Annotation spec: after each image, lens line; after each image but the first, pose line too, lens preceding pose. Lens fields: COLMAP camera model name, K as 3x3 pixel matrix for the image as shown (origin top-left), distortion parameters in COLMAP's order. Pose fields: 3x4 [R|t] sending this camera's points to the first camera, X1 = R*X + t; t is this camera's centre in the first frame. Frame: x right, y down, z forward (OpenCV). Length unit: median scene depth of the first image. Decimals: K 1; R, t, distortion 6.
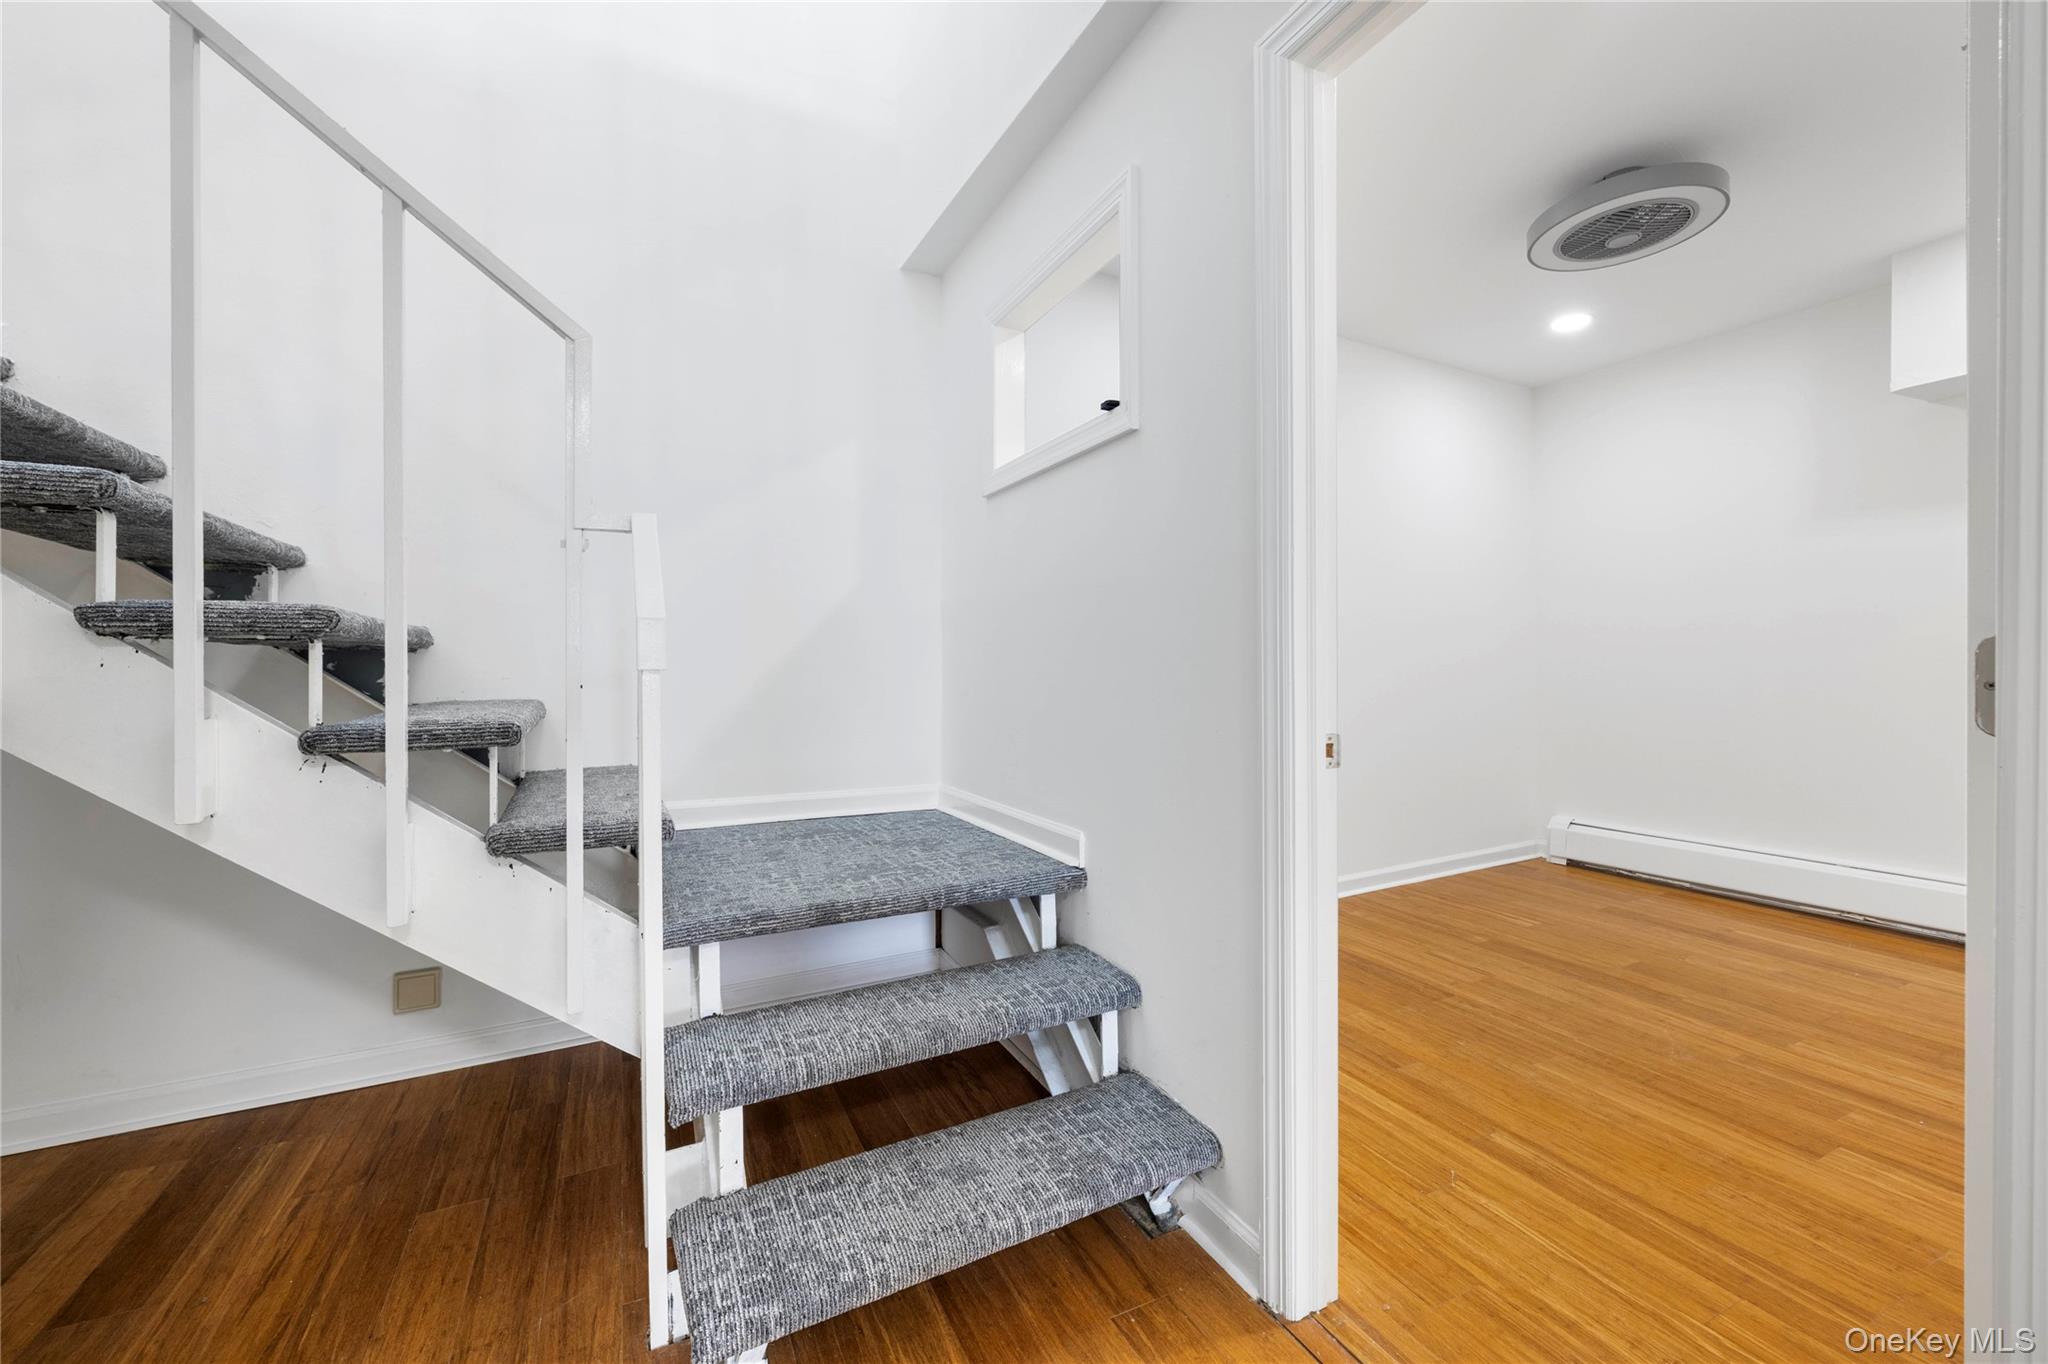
lens RADIAL K [[817.3, 0, 1017.6], [0, 817.3, 665.4], [0, 0, 1]] dist [-0.001147, -0.000050]
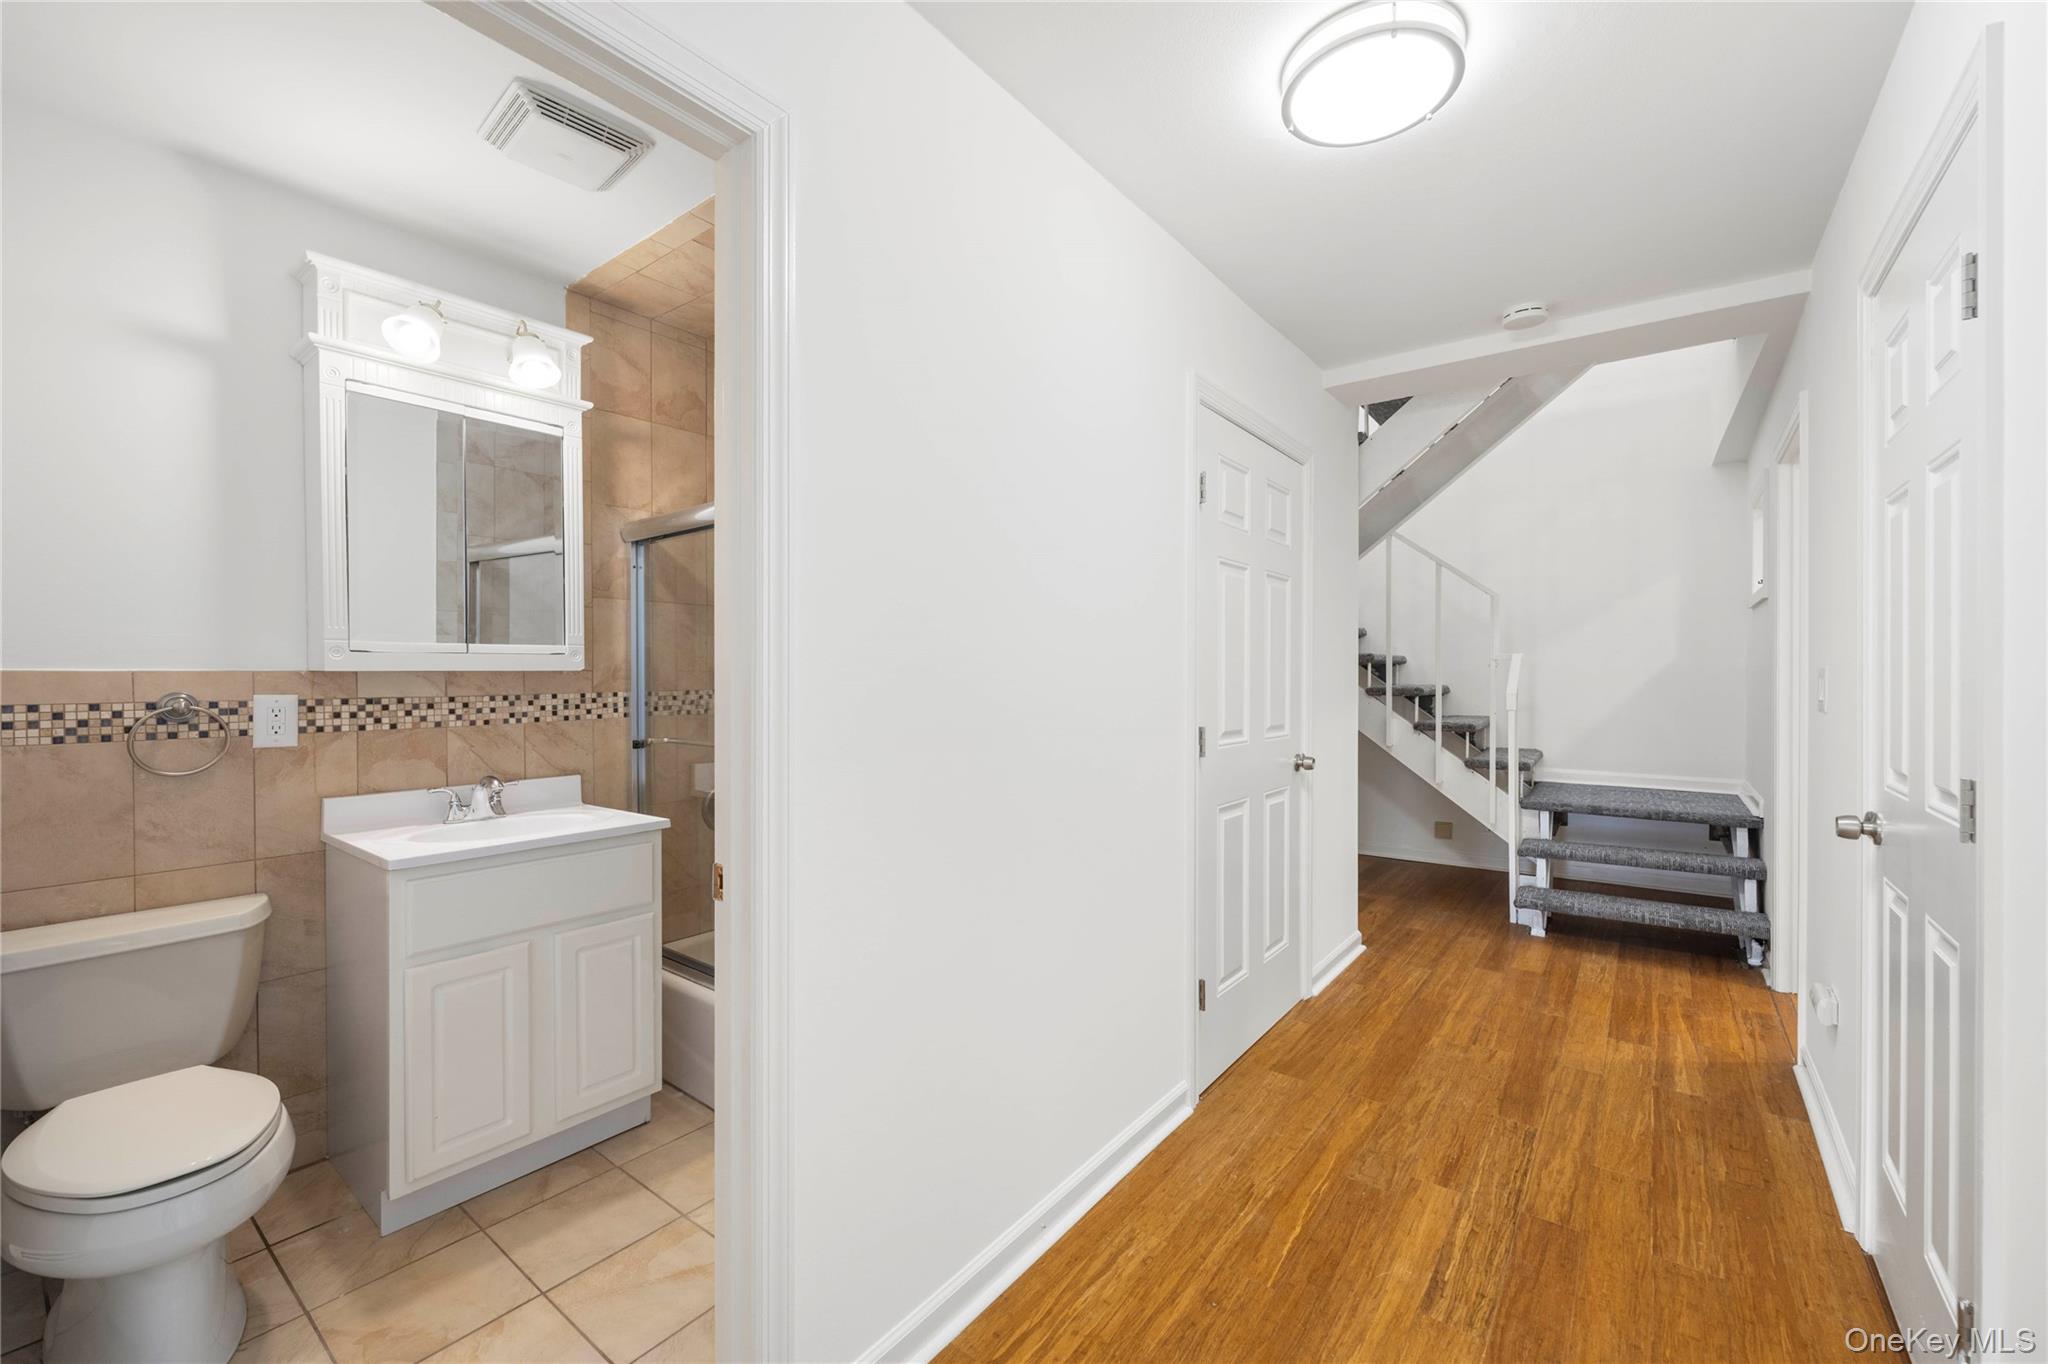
lens RADIAL K [[817.3, 0, 1015.8], [0, 817.3, 685.0], [0, 0, 1]] dist [-0.001147, -0.000050]
pose [[0.439399, 0.009304, -0.898244, 1.388279], [0.001115, 0.999940, 0.010902, -0.113715], [0.898291, -0.005792, 0.439362, -1.896538]]
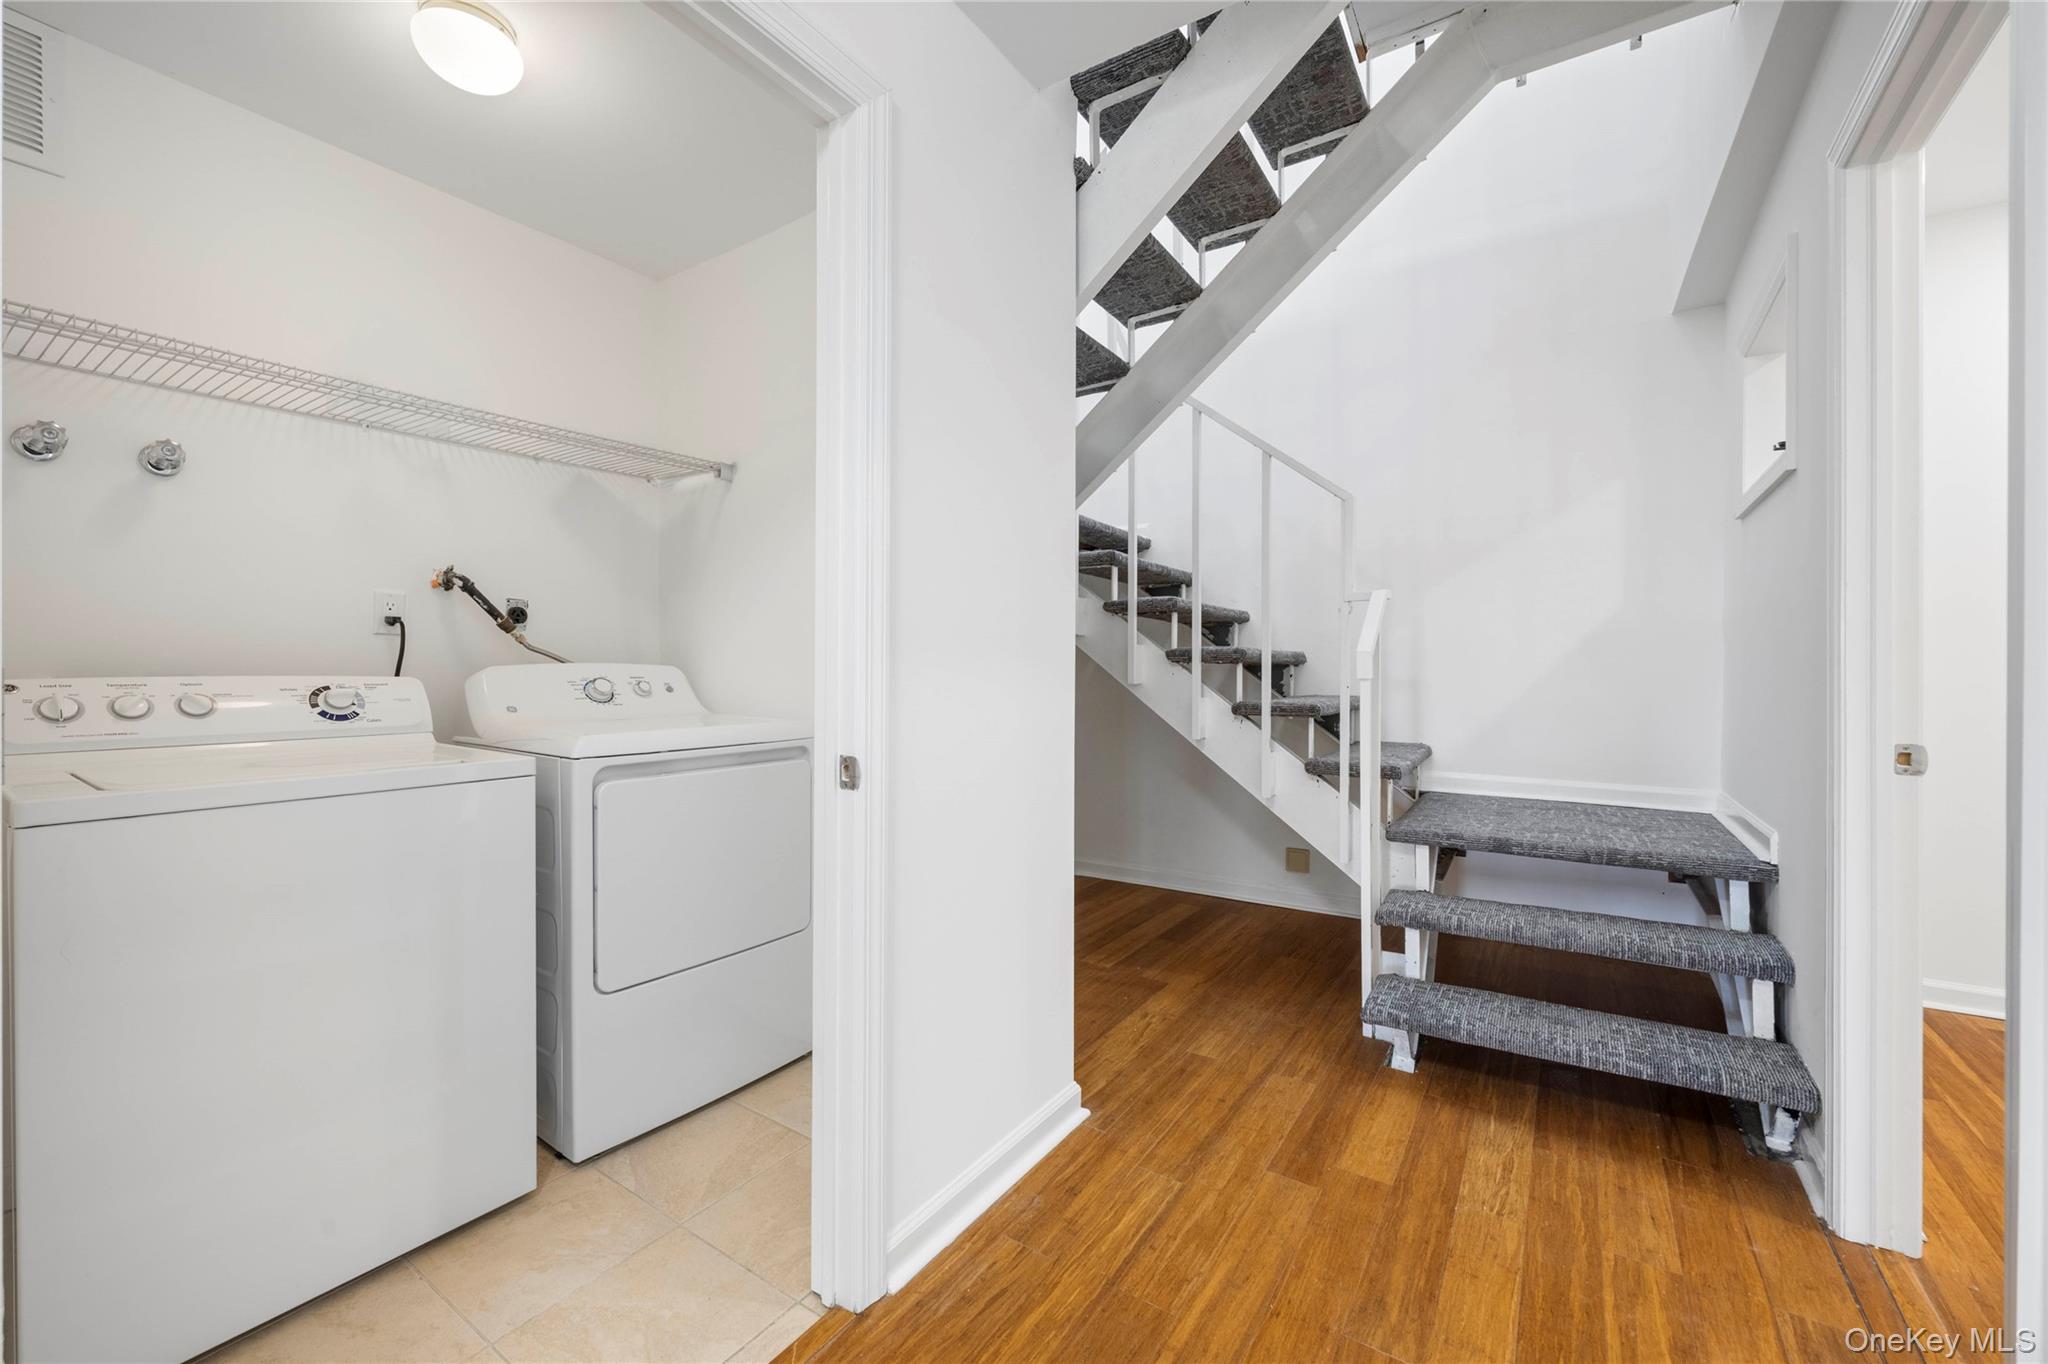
lens RADIAL K [[817.3, 0, 1017.6], [0, 817.3, 670.4], [0, 0, 1]] dist [-0.001147, -0.000050]
pose [[0.498440, 0.004611, -0.866912, 0.707504], [-0.004491, 0.999986, 0.002737, -0.013438], [0.866912, 0.002529, 0.498454, -0.575759]]
